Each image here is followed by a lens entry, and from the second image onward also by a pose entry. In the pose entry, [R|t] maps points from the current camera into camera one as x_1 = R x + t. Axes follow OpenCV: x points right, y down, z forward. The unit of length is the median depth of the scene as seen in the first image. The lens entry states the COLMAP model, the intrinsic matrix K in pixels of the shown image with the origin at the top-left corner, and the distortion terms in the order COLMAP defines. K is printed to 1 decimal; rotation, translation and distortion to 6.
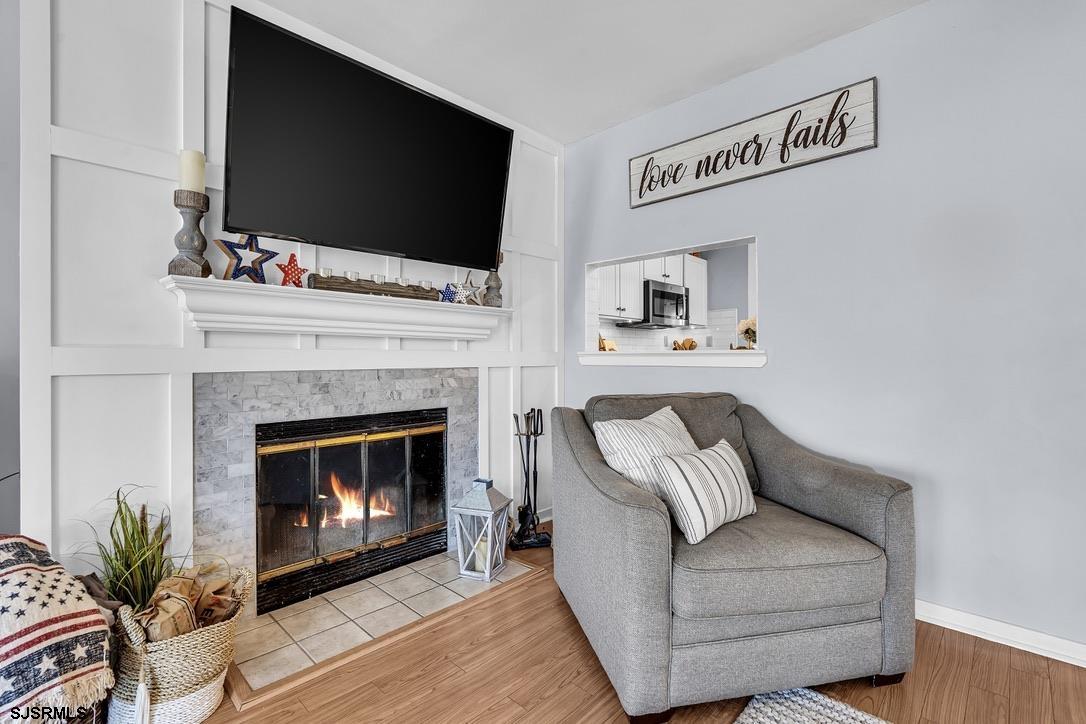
lens RADIAL K [[490.8, 0, 543.0], [0, 490.8, 362.0], [0, 0, 1]] dist [-0.001378, -0.000042]
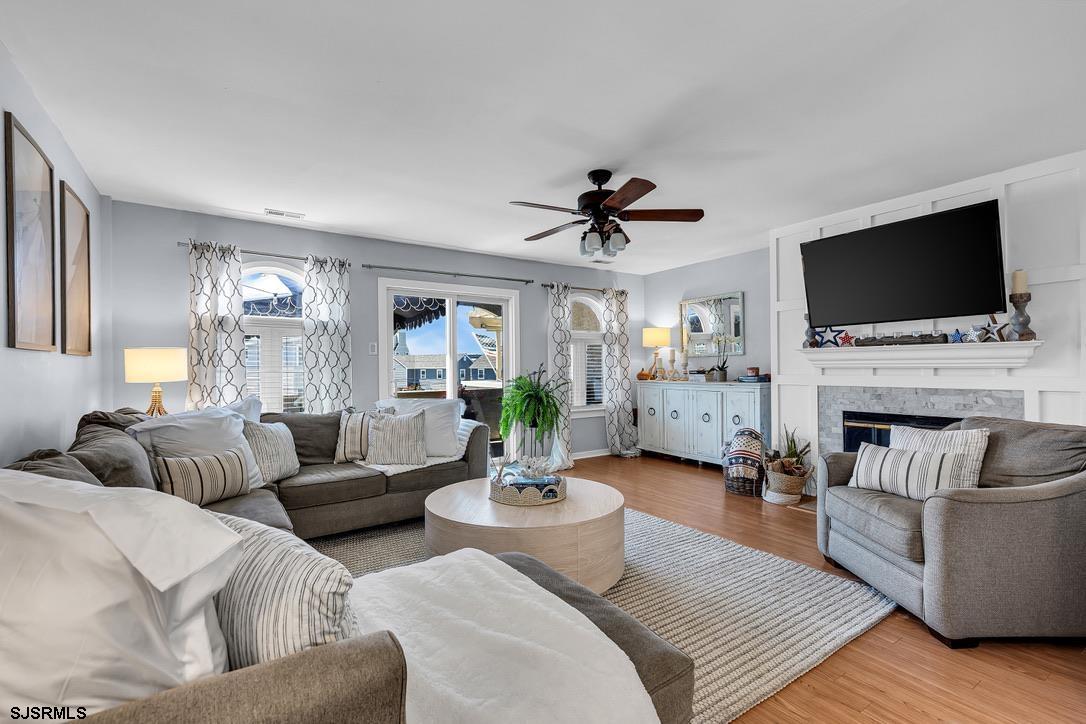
lens RADIAL K [[492.8, 0, 544.5], [0, 492.8, 366.2], [0, 0, 1]] dist [-0.001523, 0.000088]
pose [[-0.213646, 0.004553, -0.976901, 1.577235], [0.006338, 0.999975, 0.003274, -0.072534], [0.976891, -0.005492, -0.213670, 0.166367]]
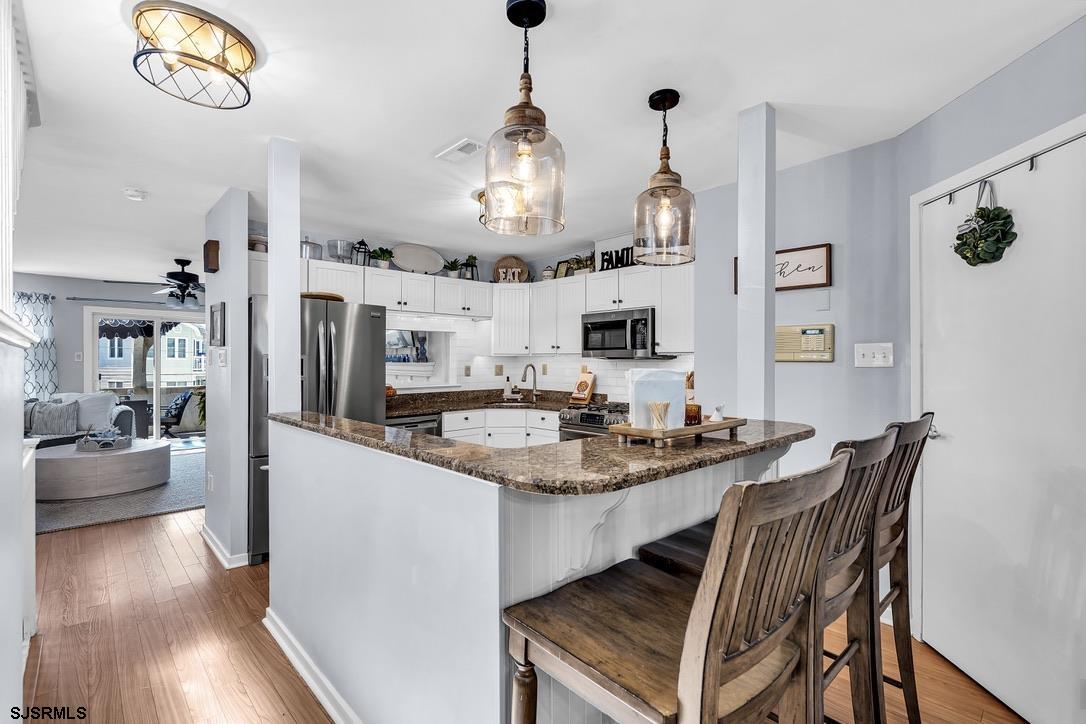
lens RADIAL K [[499.9, 0, 543.0], [0, 499.9, 362.0], [0, 0, 1]] dist [-0.001744, -0.000003]
pose [[-0.049914, 0.008555, -0.998717, 2.557005], [-0.005779, 0.999944, 0.008854, -0.162340], [0.998737, 0.006213, -0.049862, 2.007557]]
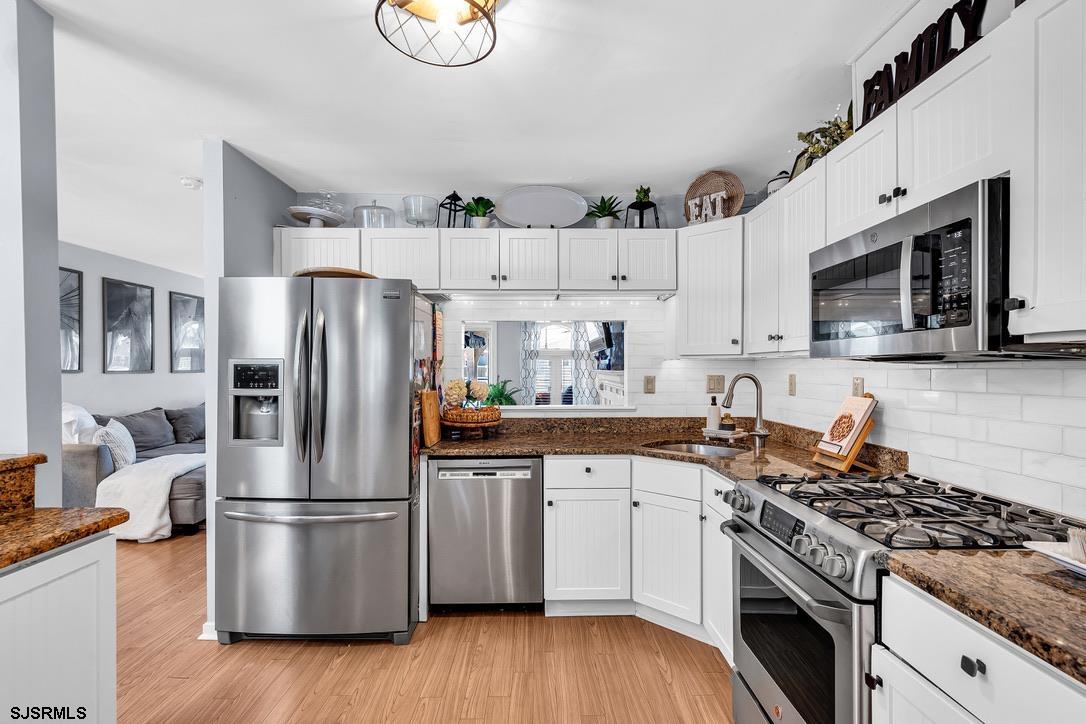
lens RADIAL K [[510.6, 0, 547.7], [0, 510.6, 370.9], [0, 0, 1]] dist [-0.002445, 0.000169]
pose [[-0.710749, 0.009079, -0.703388, 1.386415], [0.000506, 0.999923, 0.012395, -0.153409], [0.703446, 0.008454, -0.710698, 2.373934]]
